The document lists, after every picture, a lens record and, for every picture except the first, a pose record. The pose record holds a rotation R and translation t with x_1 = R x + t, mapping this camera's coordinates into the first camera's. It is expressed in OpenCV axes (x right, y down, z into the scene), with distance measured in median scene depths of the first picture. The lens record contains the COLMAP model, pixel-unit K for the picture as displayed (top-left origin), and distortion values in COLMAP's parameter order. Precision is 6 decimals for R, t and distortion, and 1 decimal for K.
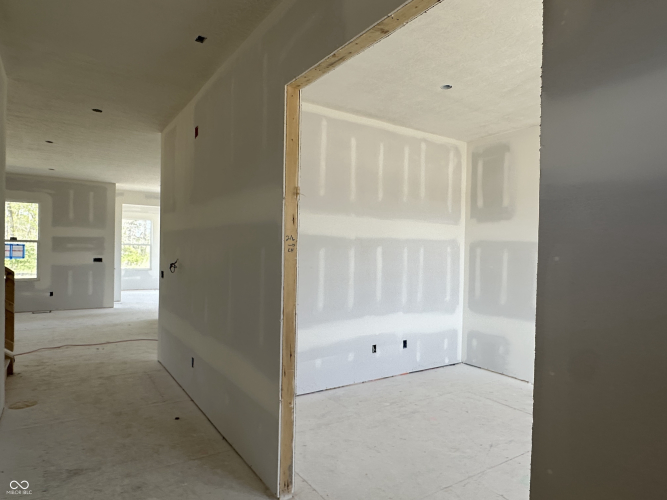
lens RADIAL K [[412.4, 0, 332.1], [0, 412.4, 253.9], [0, 0, 1]] dist [-0.005041, -0.001212]
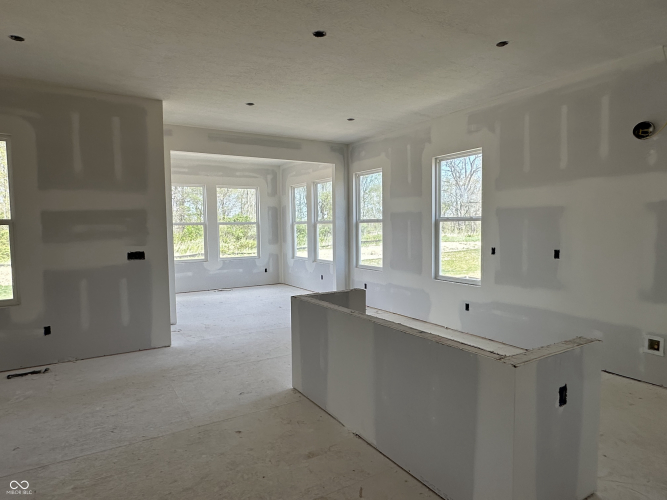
lens RADIAL K [[412.6, 0, 333.5], [0, 412.6, 250.0], [0, 0, 1]] dist [0.000707, -0.000942]
pose [[0.998761, -0.030454, -0.039347, -0.319003], [0.032441, 0.998177, 0.050887, -0.010378], [0.037726, -0.052100, 0.997929, 0.524454]]
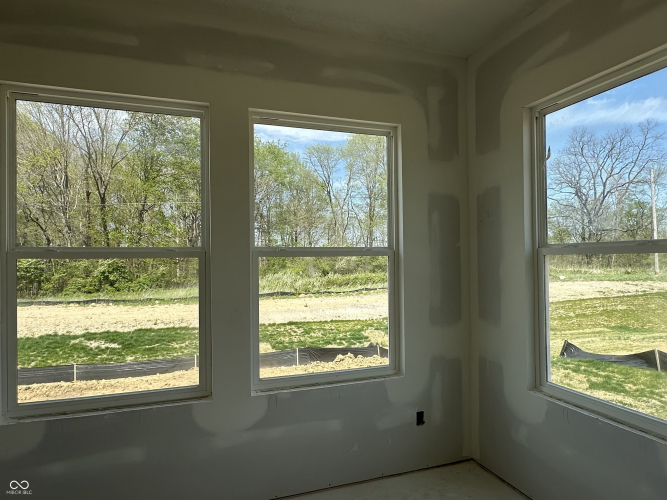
lens RADIAL K [[412.4, 0, 332.1], [0, 412.4, 253.9], [0, 0, 1]] dist [-0.005041, -0.001212]
pose [[0.969346, -0.031666, -0.243650, -0.528577], [0.026735, 0.999366, -0.023522, -0.023881], [0.244240, 0.016287, 0.969578, 1.293174]]
